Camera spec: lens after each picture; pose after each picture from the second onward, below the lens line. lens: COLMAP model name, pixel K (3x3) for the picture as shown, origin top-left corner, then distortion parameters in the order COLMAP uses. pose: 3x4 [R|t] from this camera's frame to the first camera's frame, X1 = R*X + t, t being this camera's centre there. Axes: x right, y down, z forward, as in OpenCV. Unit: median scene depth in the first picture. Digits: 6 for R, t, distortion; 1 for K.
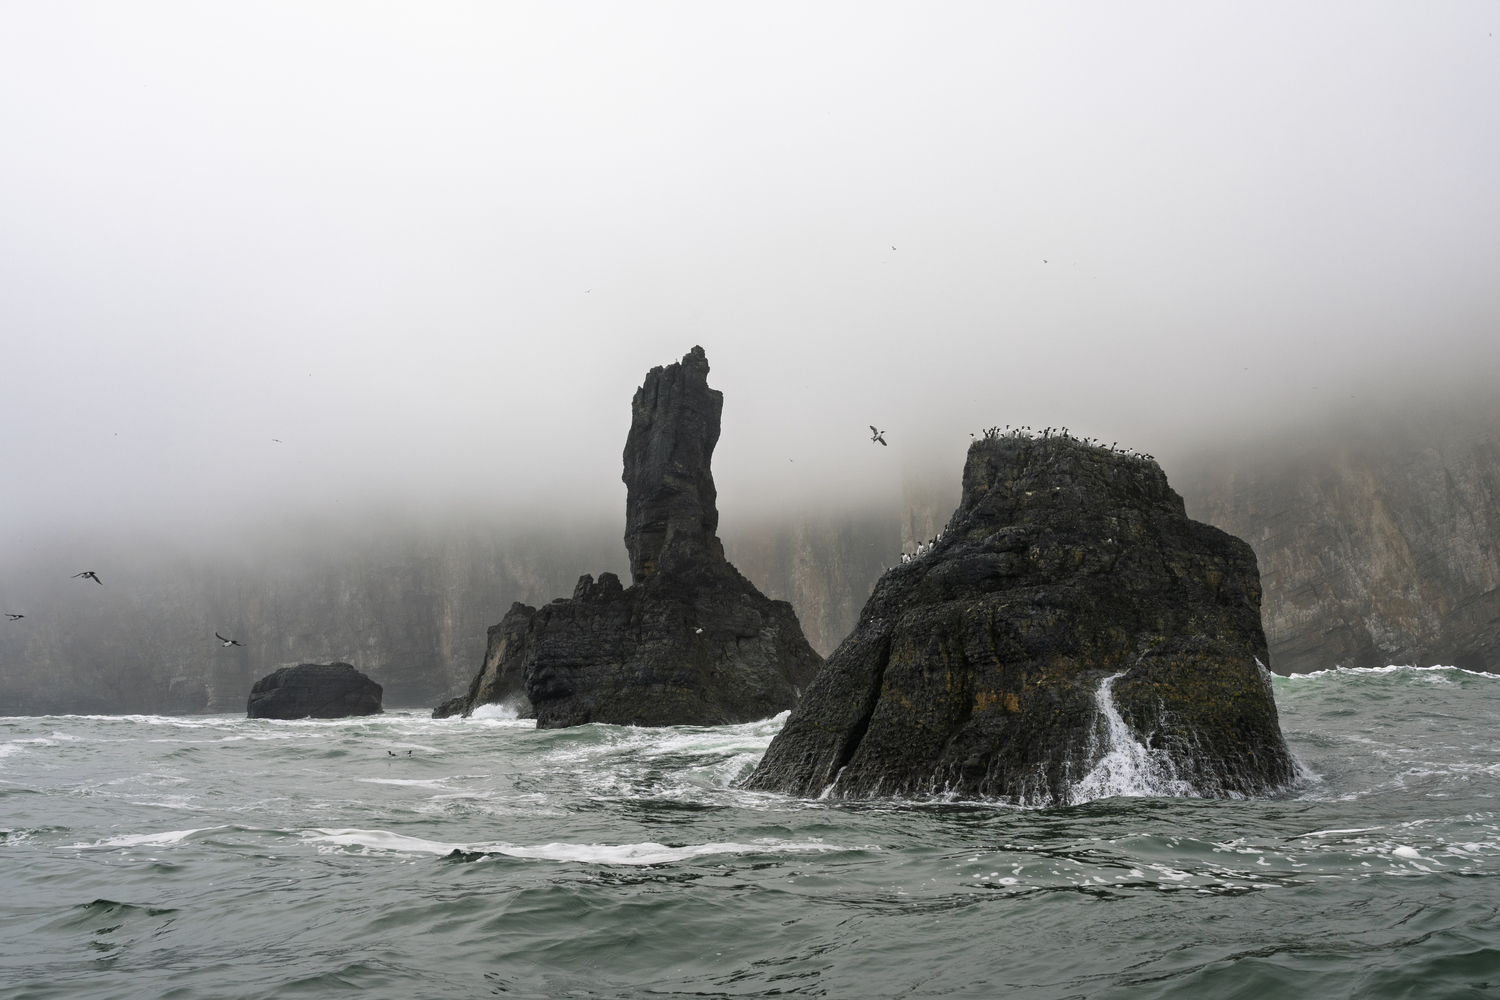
lens RADIAL K [[1442.7, 0, 751.7], [0, 1442.7, 498.5], [0, 0, 1]] dist [0.004394, 0.000000]
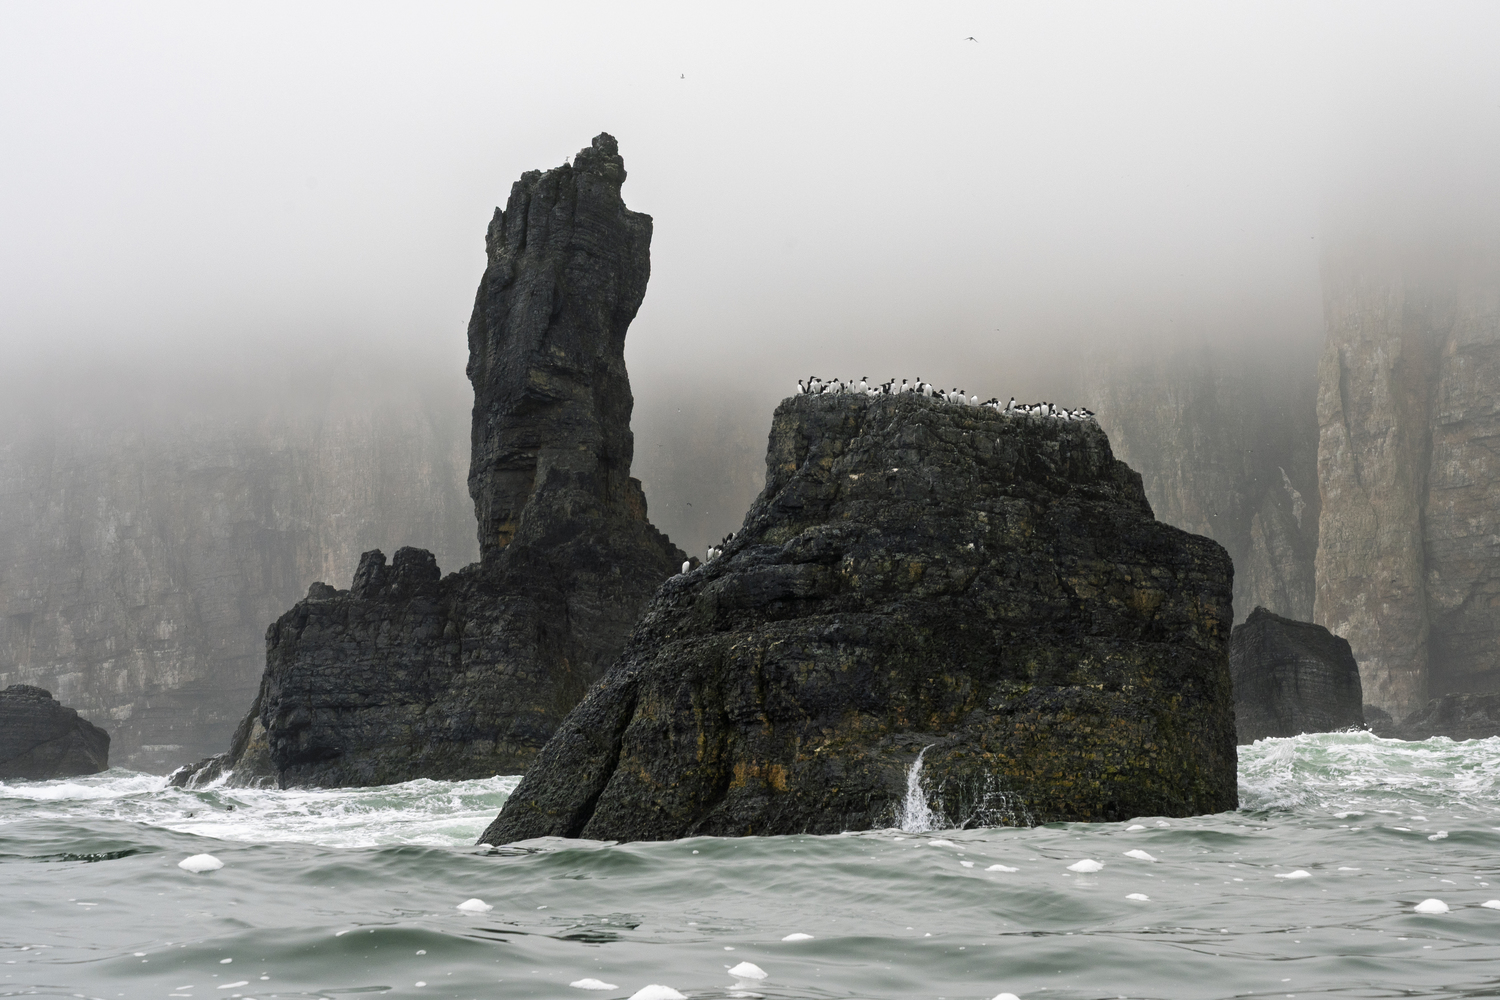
lens RADIAL K [[2967.9, 0, 749.5], [0, 2967.9, 500.6], [0, 0, 1]] dist [-0.029104, 0.000000]
pose [[0.998967, 0.010142, -0.044296, 0.199297], [-0.007982, 0.998783, 0.048664, -0.058975], [0.044735, -0.048260, 0.997833, -0.406177]]
